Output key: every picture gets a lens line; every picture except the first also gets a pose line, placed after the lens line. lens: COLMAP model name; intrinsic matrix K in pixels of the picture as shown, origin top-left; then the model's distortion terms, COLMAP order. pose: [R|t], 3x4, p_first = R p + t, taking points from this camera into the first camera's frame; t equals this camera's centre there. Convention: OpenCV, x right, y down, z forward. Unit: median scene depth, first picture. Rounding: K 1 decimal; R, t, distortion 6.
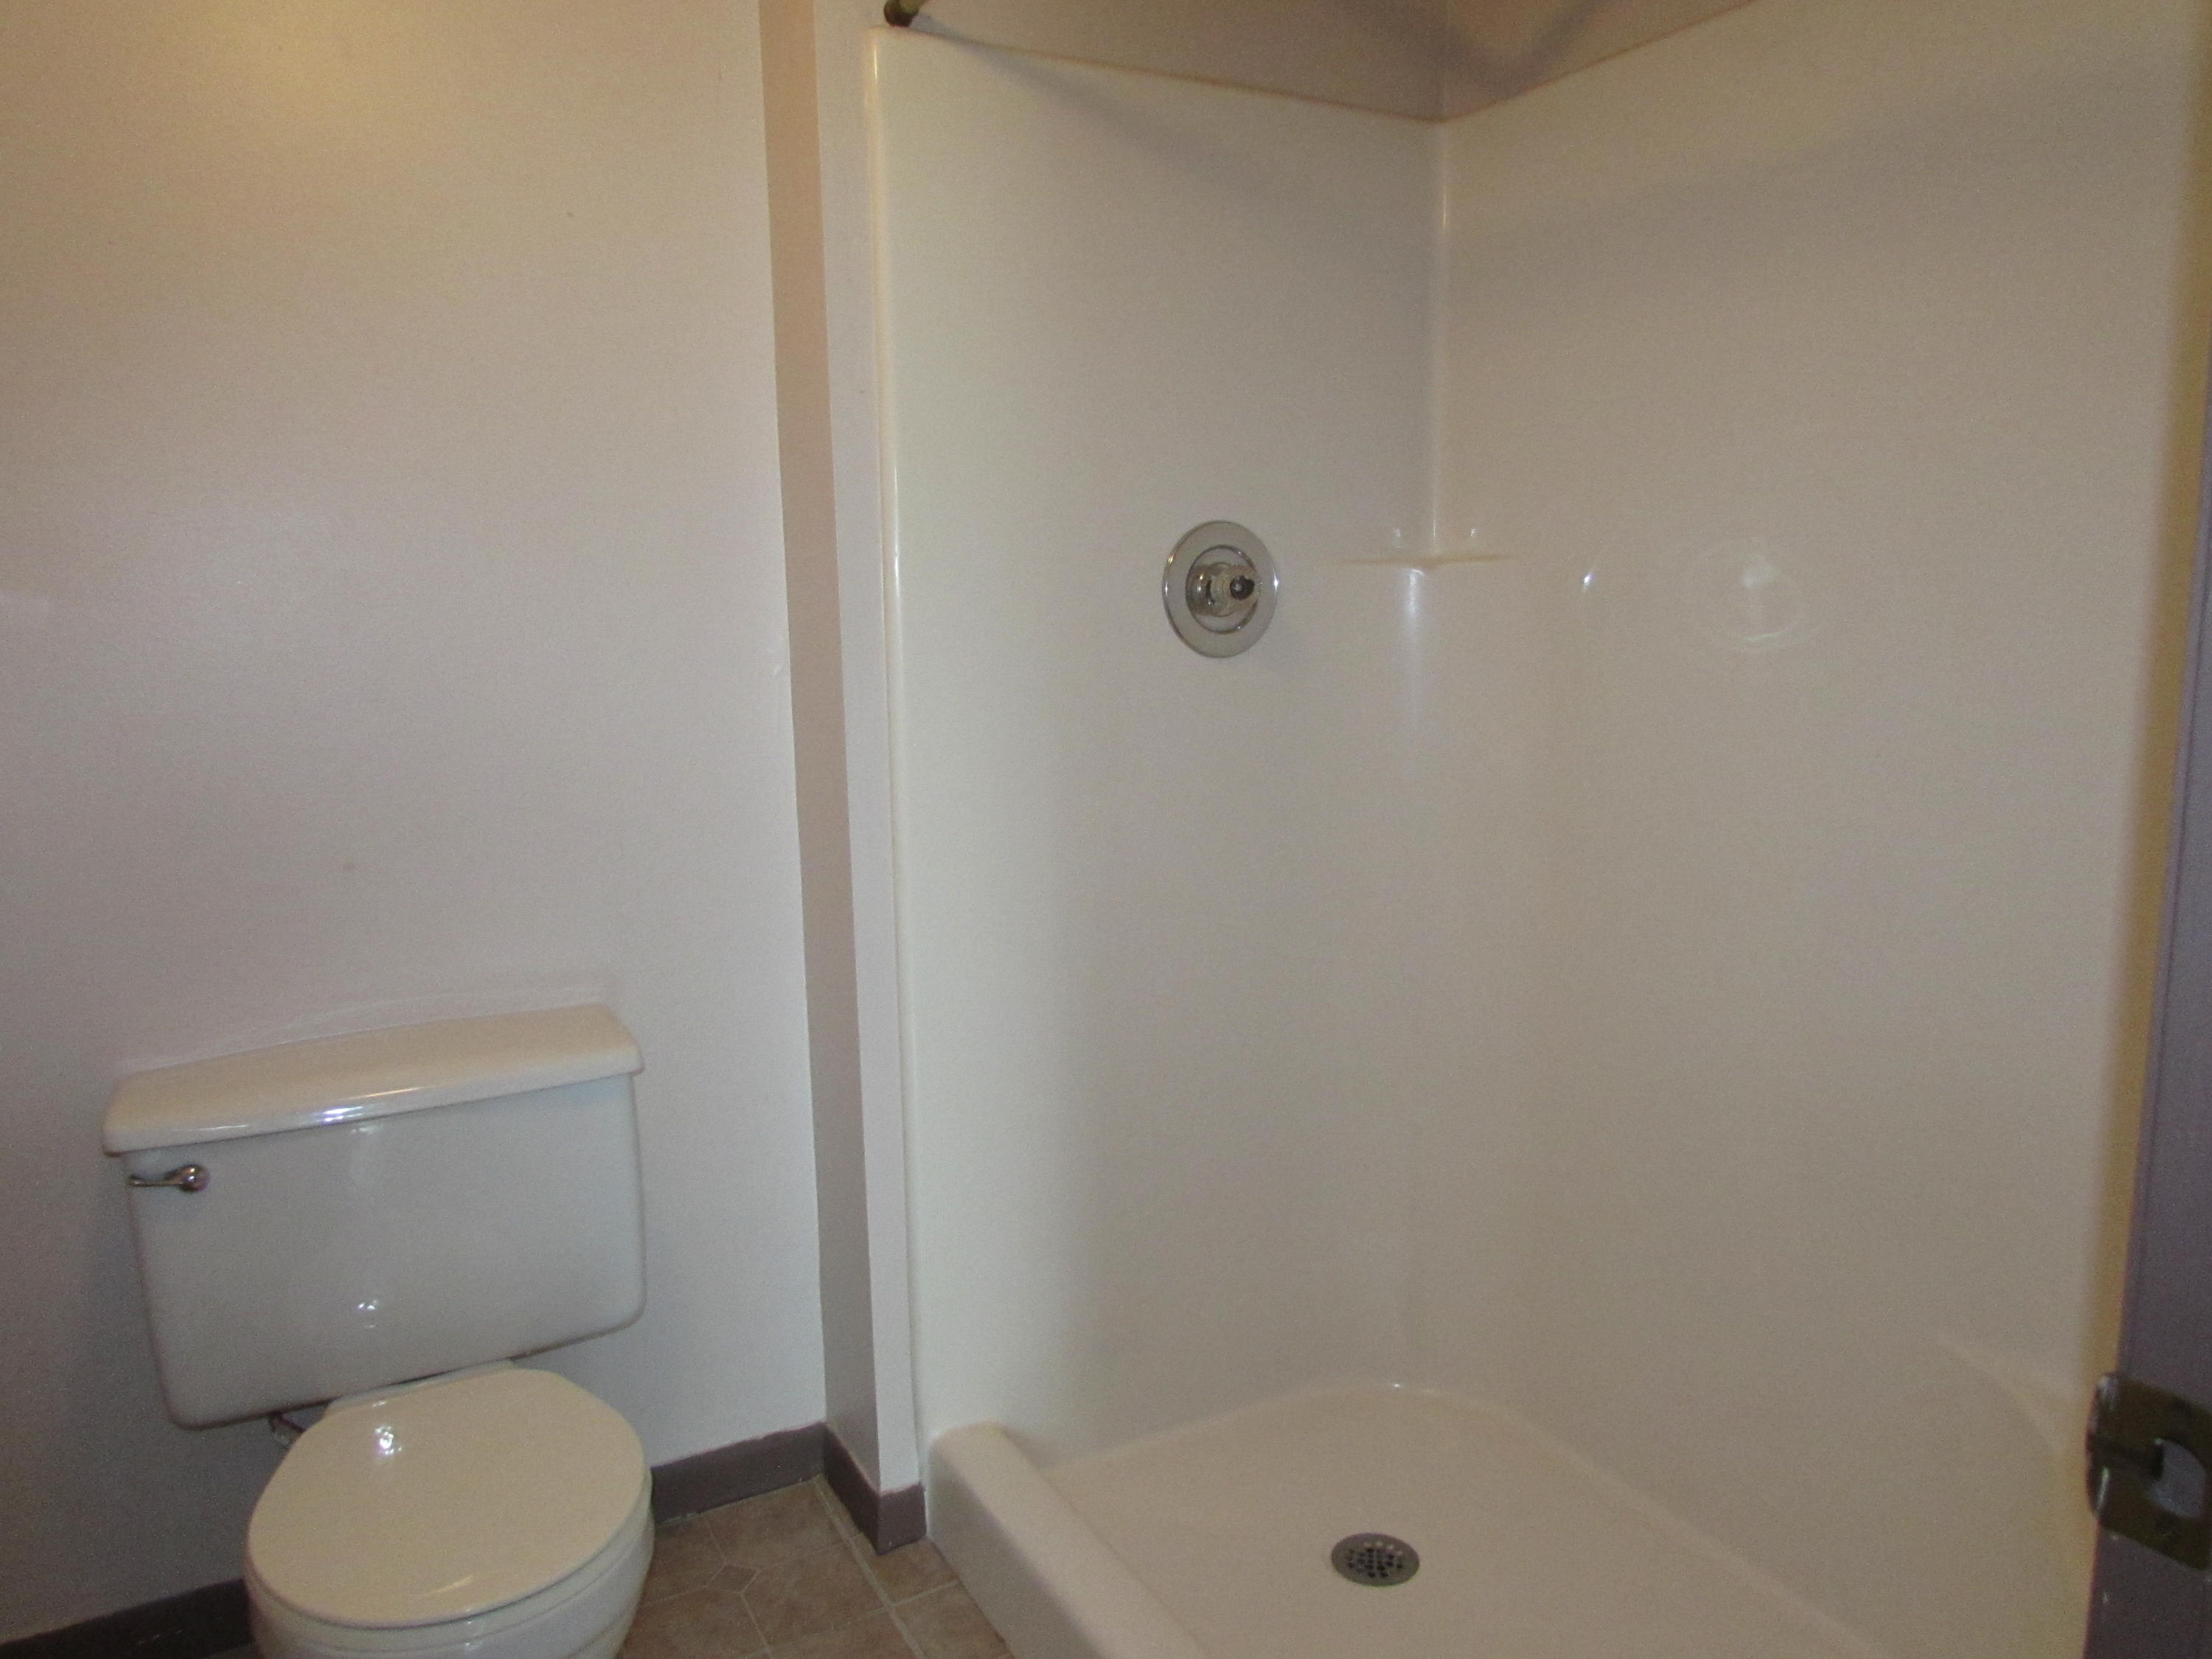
lens RADIAL K [[1545.9, 0, 1106.2], [0, 1545.9, 830.6], [0, 0, 1]] dist [0.006922, 0.002601]
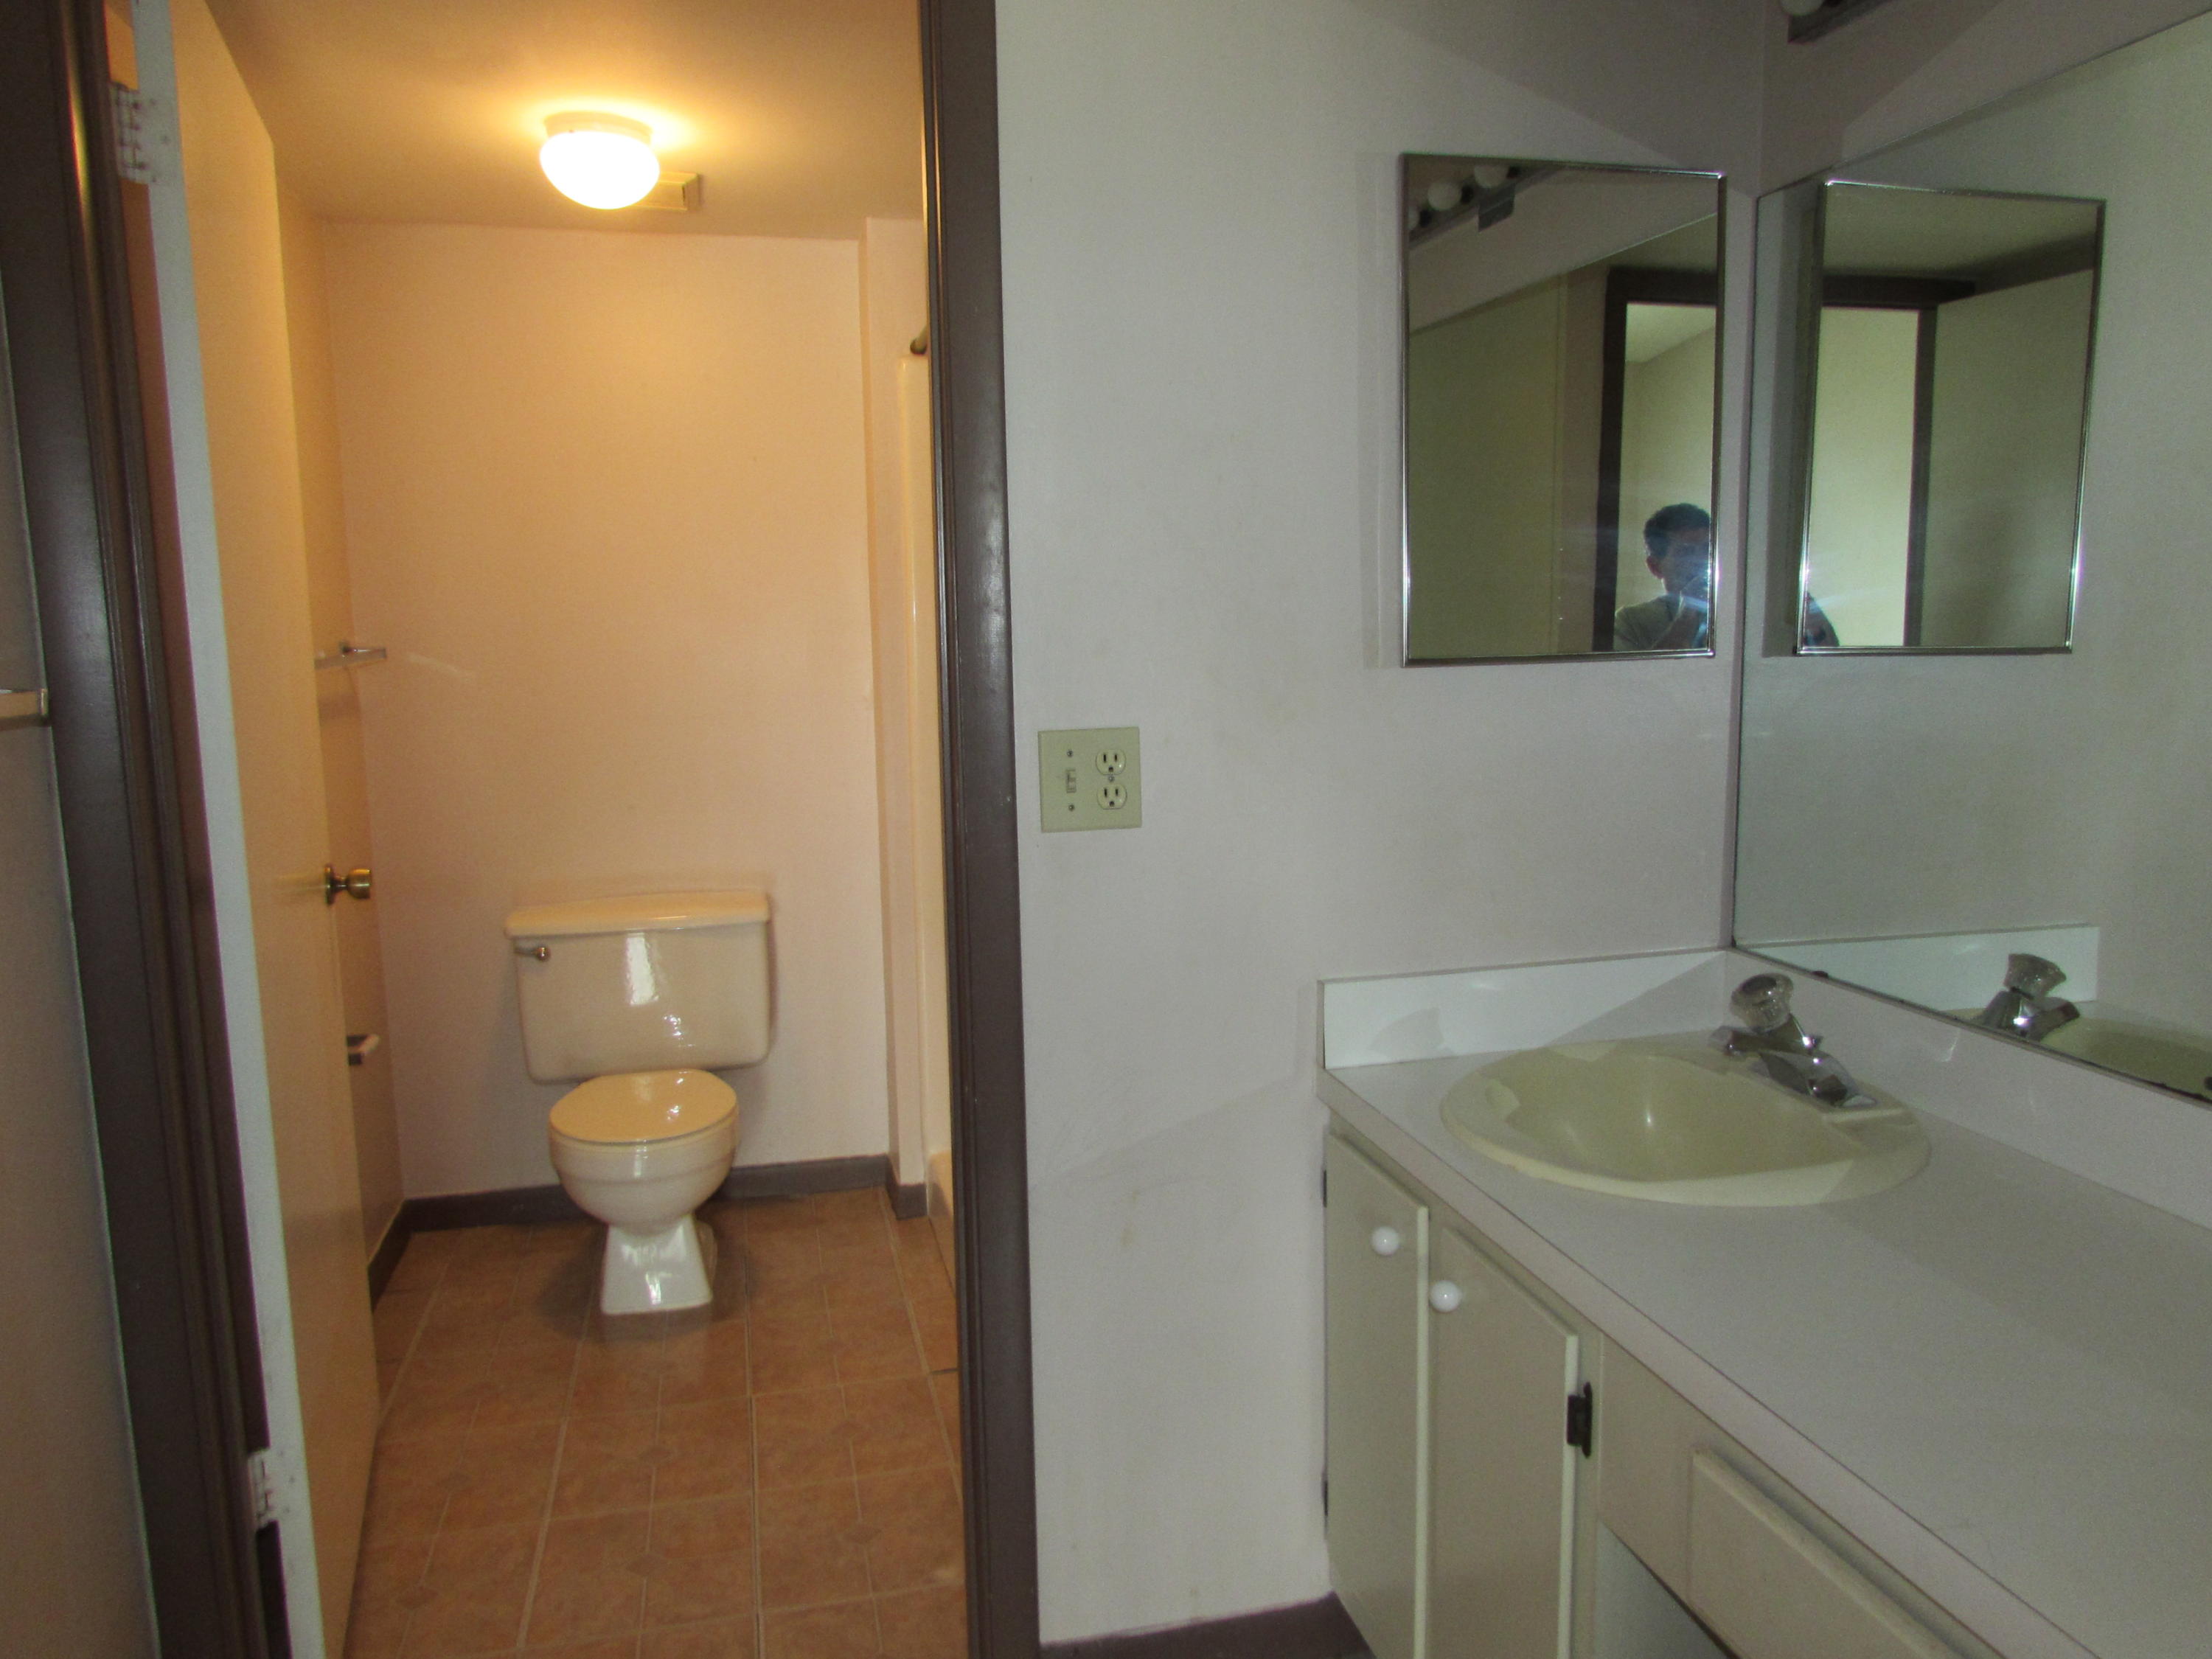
lens RADIAL K [[1545.9, 0, 1107.1], [0, 1545.9, 829.1], [0, 0, 1]] dist [0.006922, 0.002601]
pose [[0.961659, 0.034091, -0.272122, 0.561663], [-0.041218, 0.998939, -0.020517, 0.073158], [0.271134, 0.030947, 0.962044, -0.621760]]
